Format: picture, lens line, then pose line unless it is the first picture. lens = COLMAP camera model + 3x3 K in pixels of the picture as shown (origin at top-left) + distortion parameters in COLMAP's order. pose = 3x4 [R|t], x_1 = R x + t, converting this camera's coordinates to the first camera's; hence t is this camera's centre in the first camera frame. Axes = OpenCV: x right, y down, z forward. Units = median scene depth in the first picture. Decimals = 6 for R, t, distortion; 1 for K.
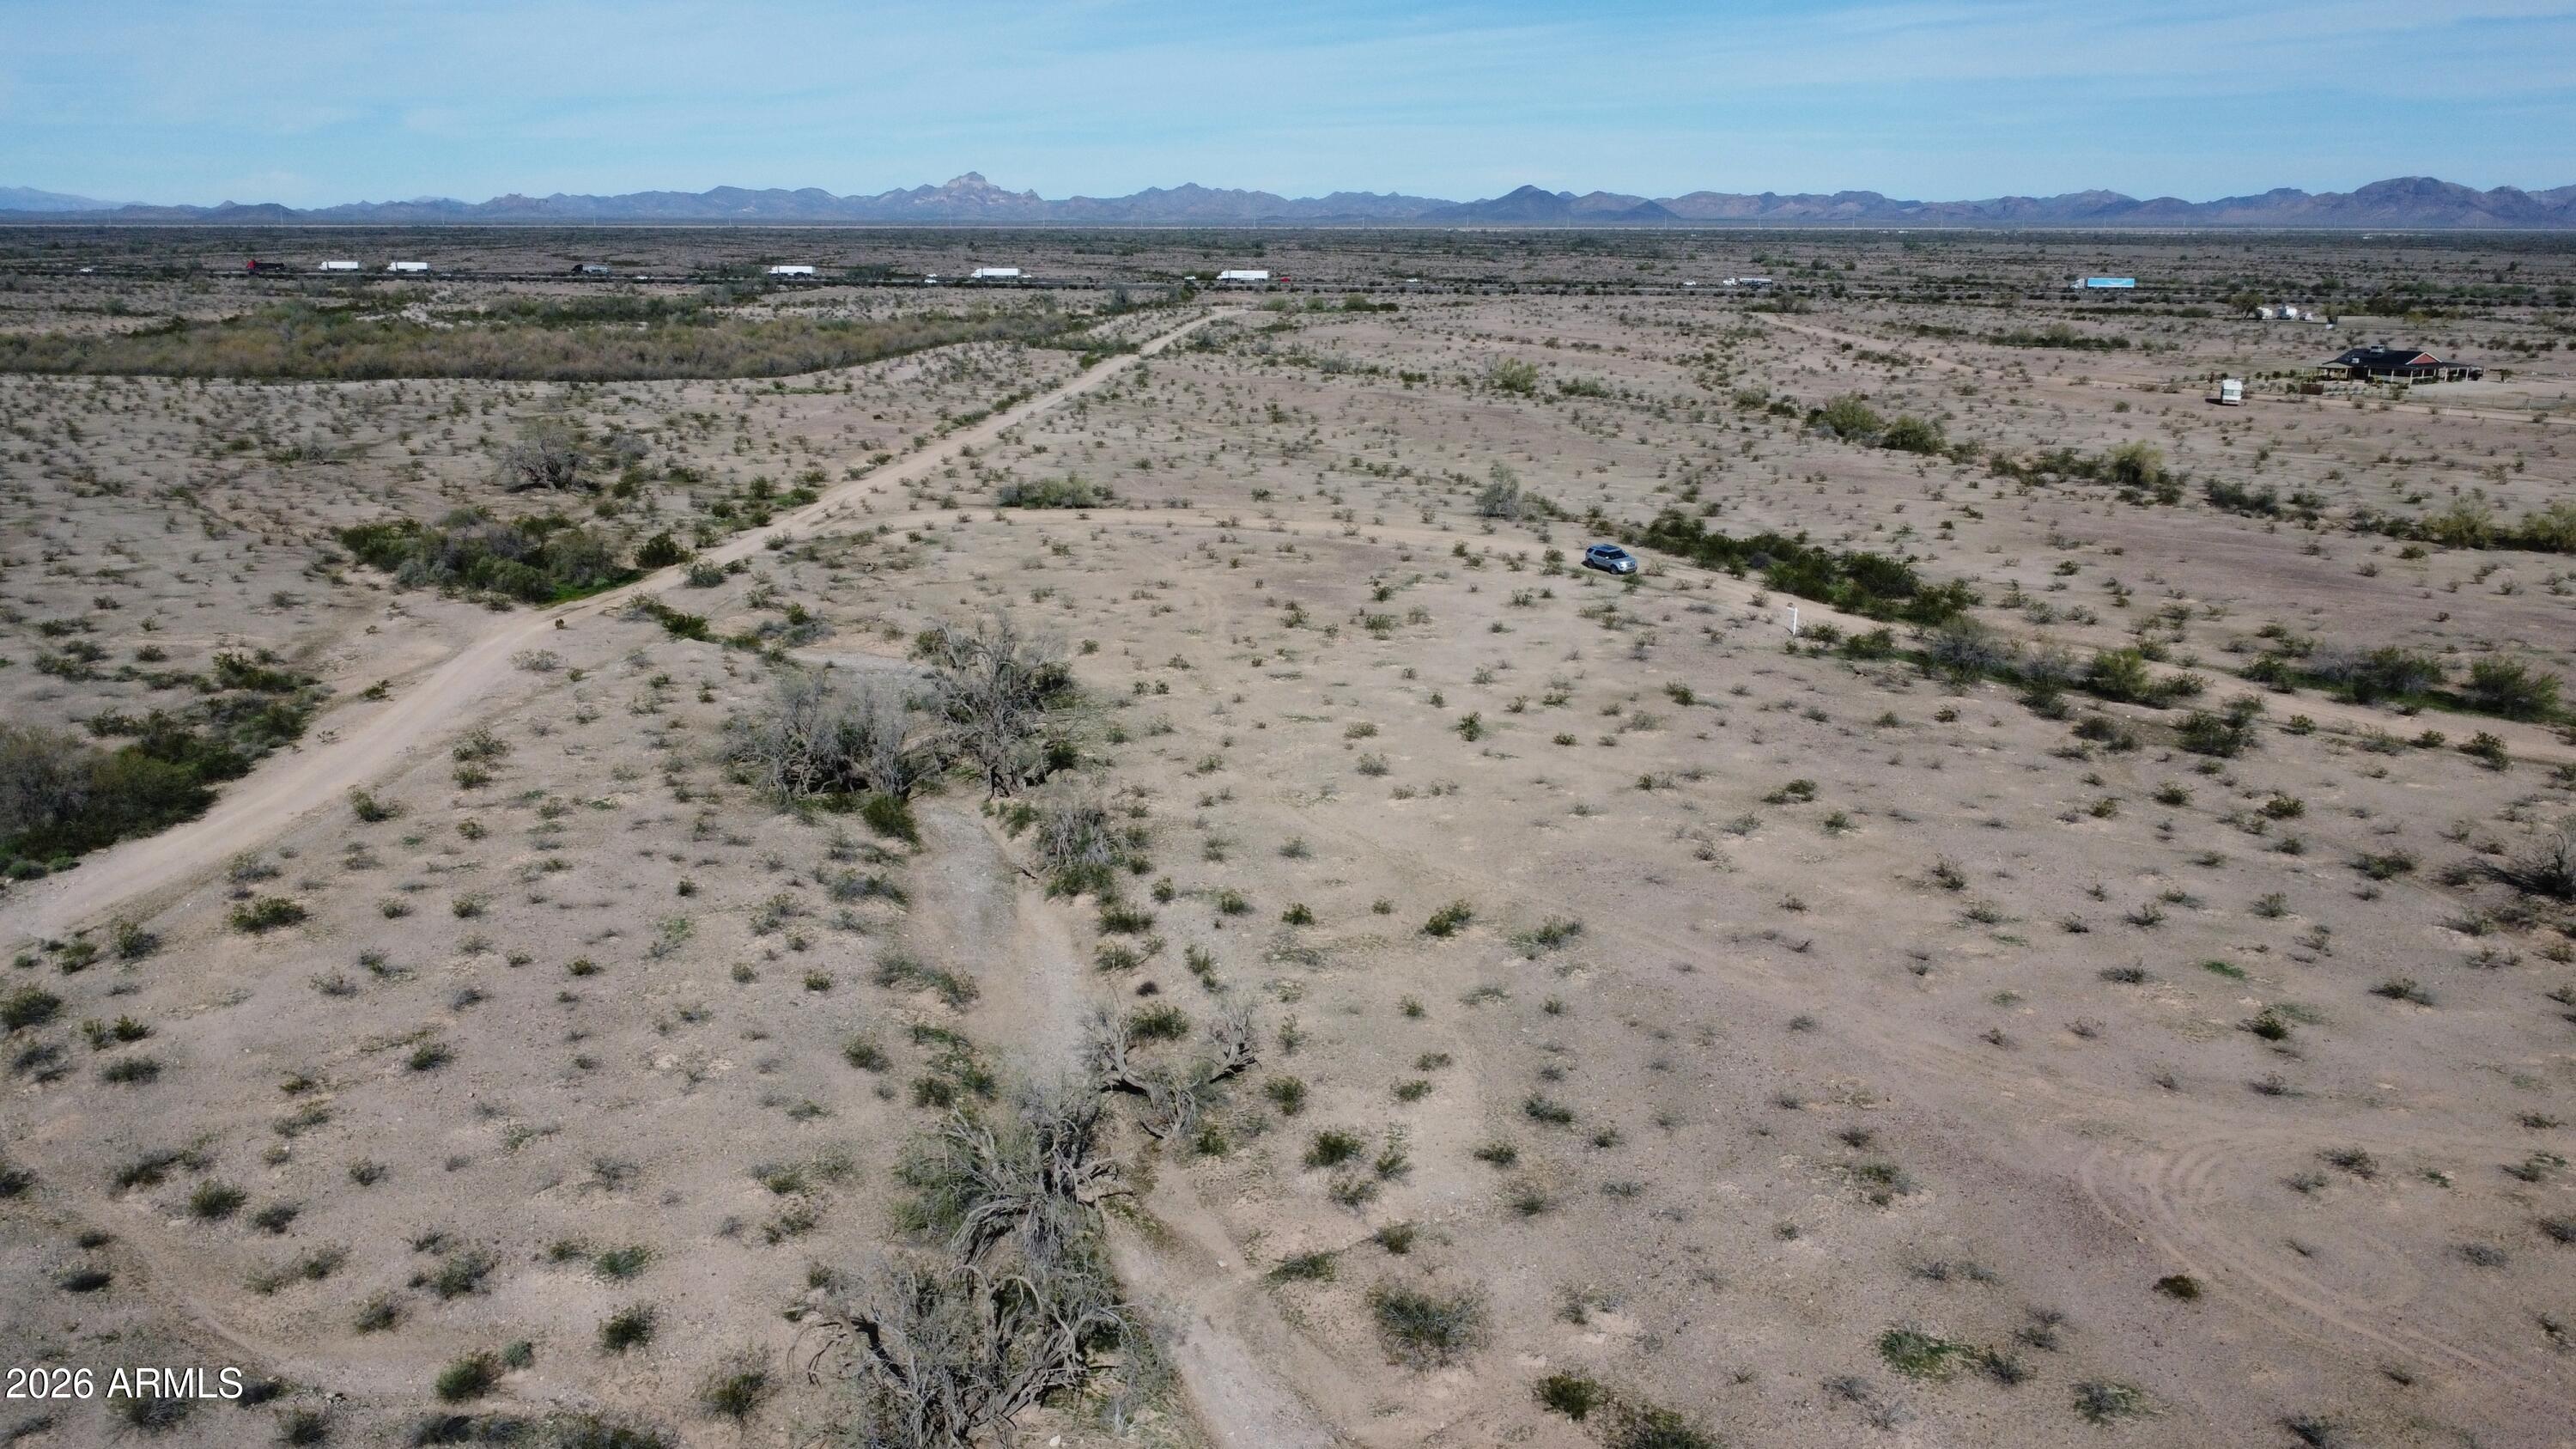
lens RADIAL K [[1924.8, 0, 1286.1], [0, 1924.8, 726.5], [0, 0, 1]] dist [0.004328, -0.005585]
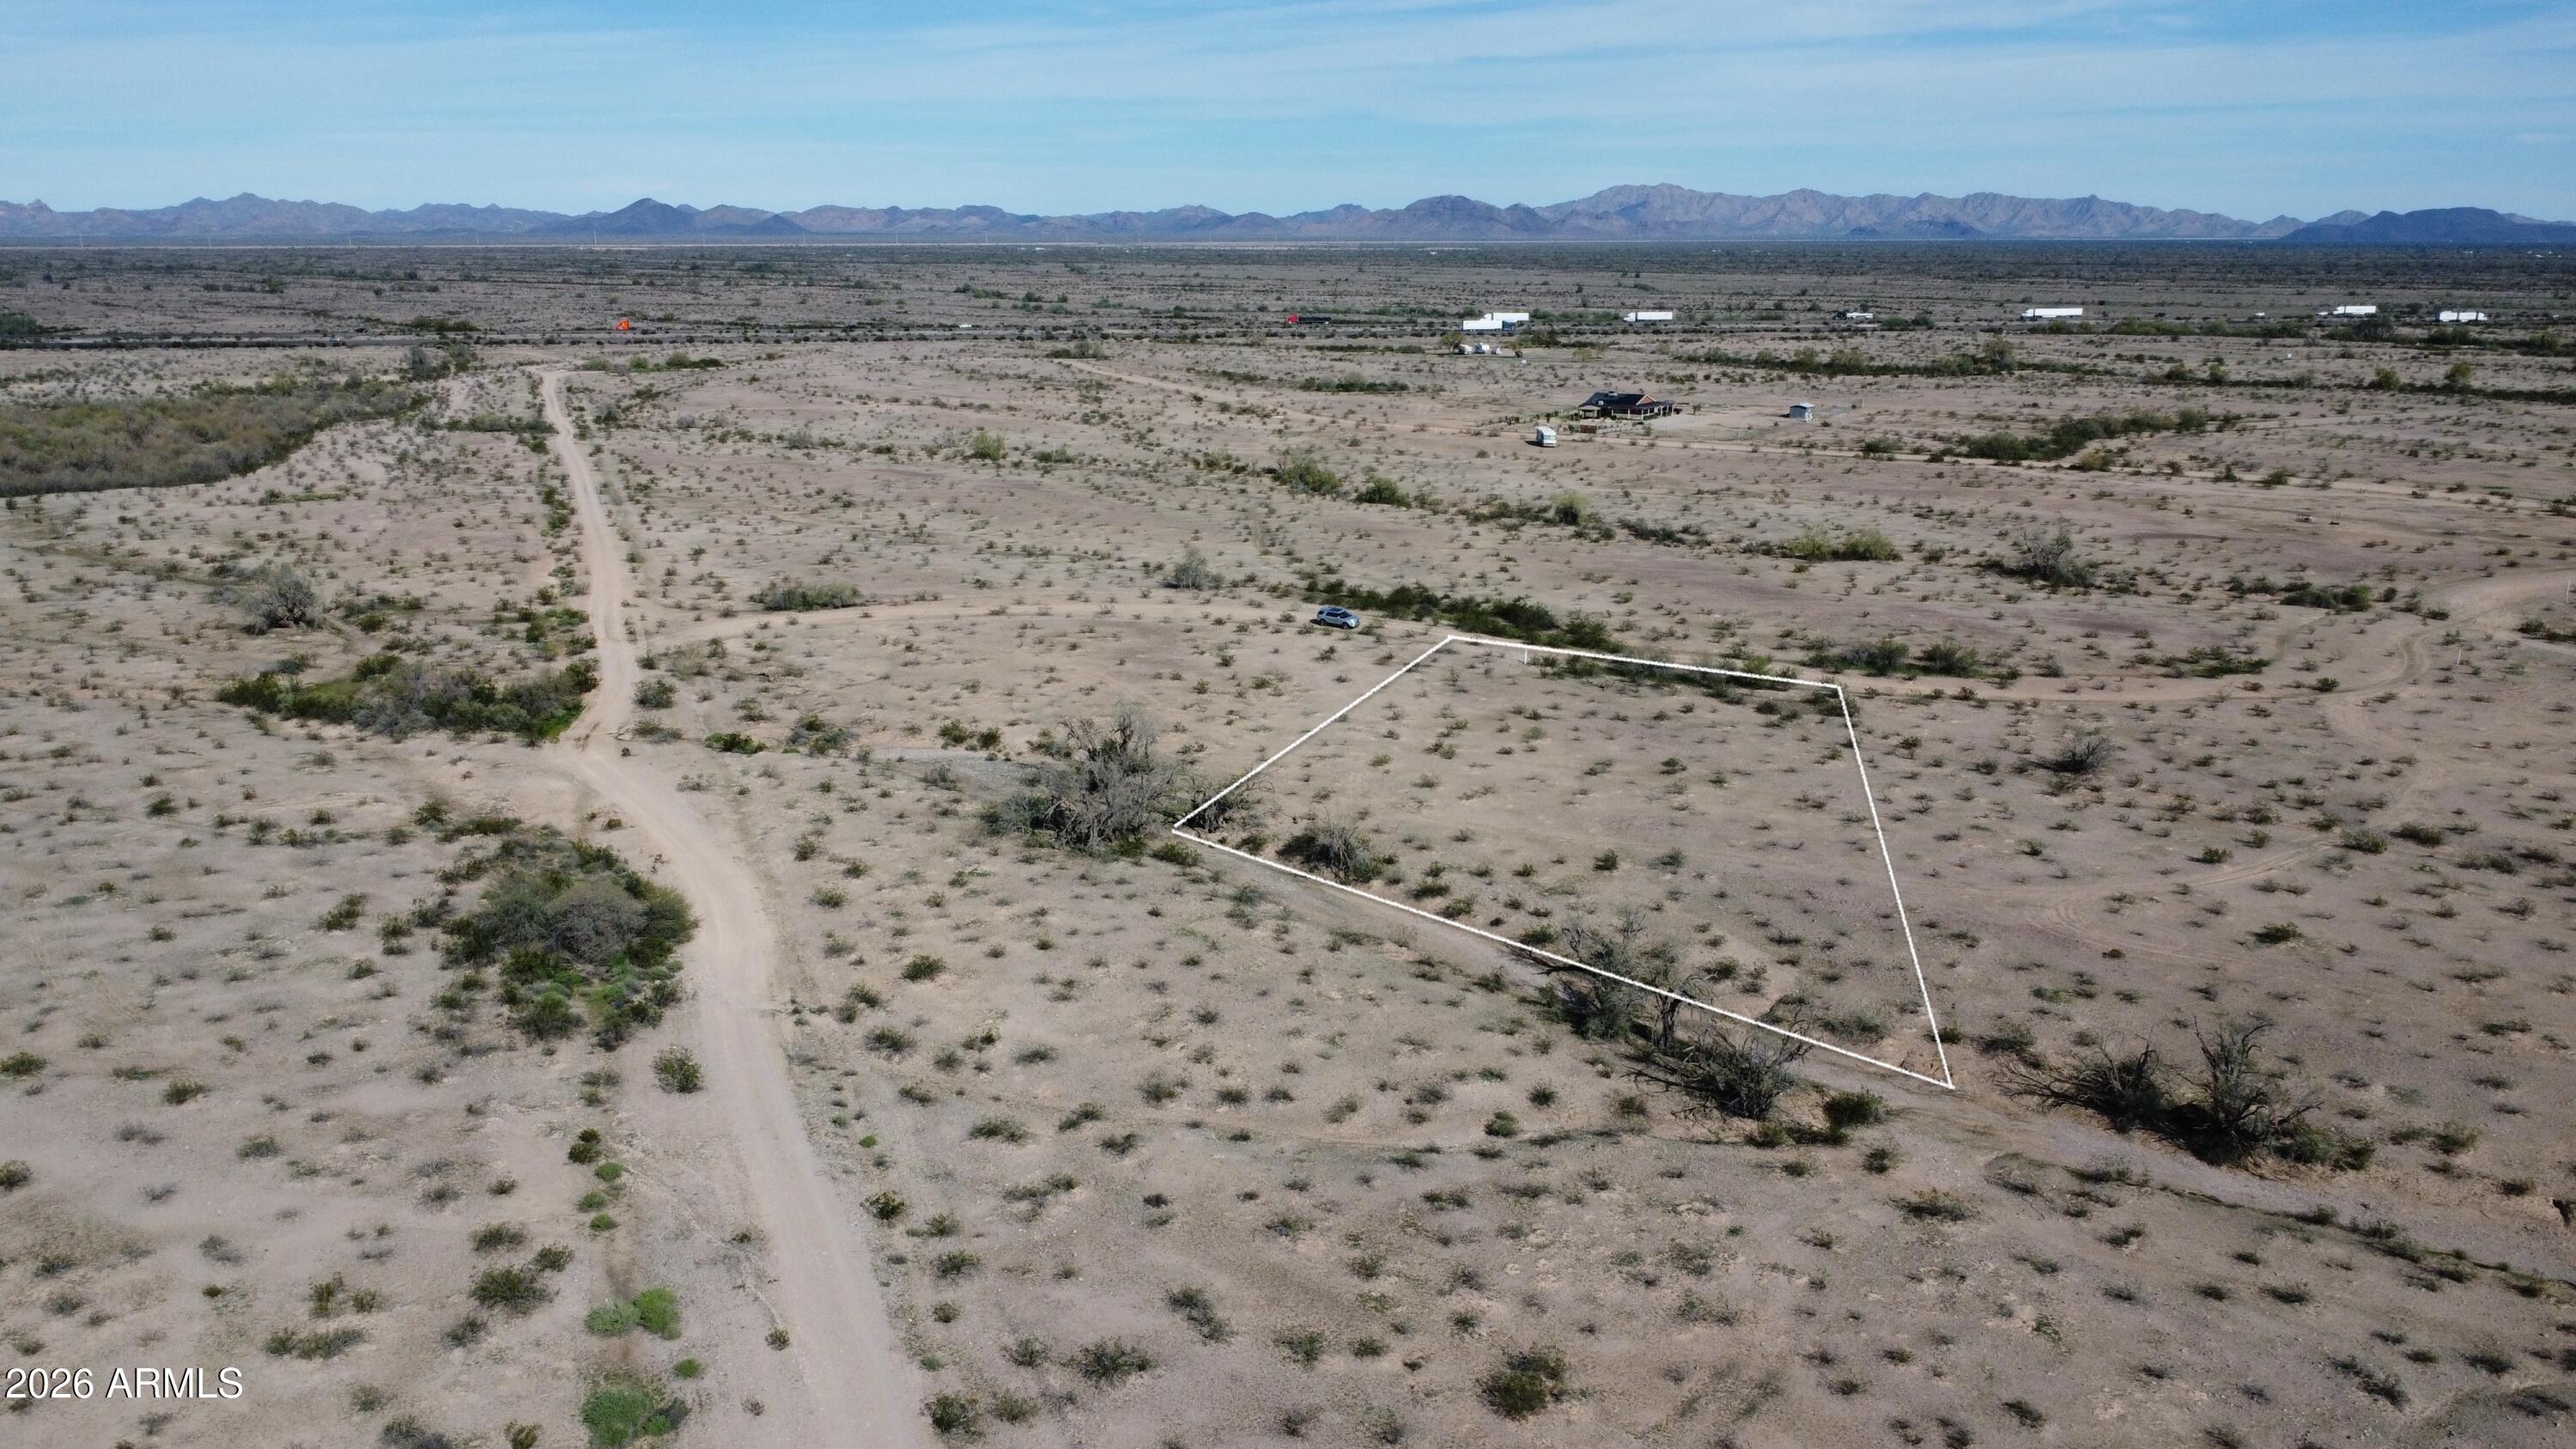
lens RADIAL K [[1924.8, 0, 1299.6], [0, 1924.8, 726.8], [0, 0, 1]] dist [0.004328, -0.005585]
pose [[0.905479, -0.106737, 0.410750, -0.486148], [0.109362, 0.993854, 0.017179, -0.043486], [-0.410059, 0.029365, 0.911586, -0.252031]]
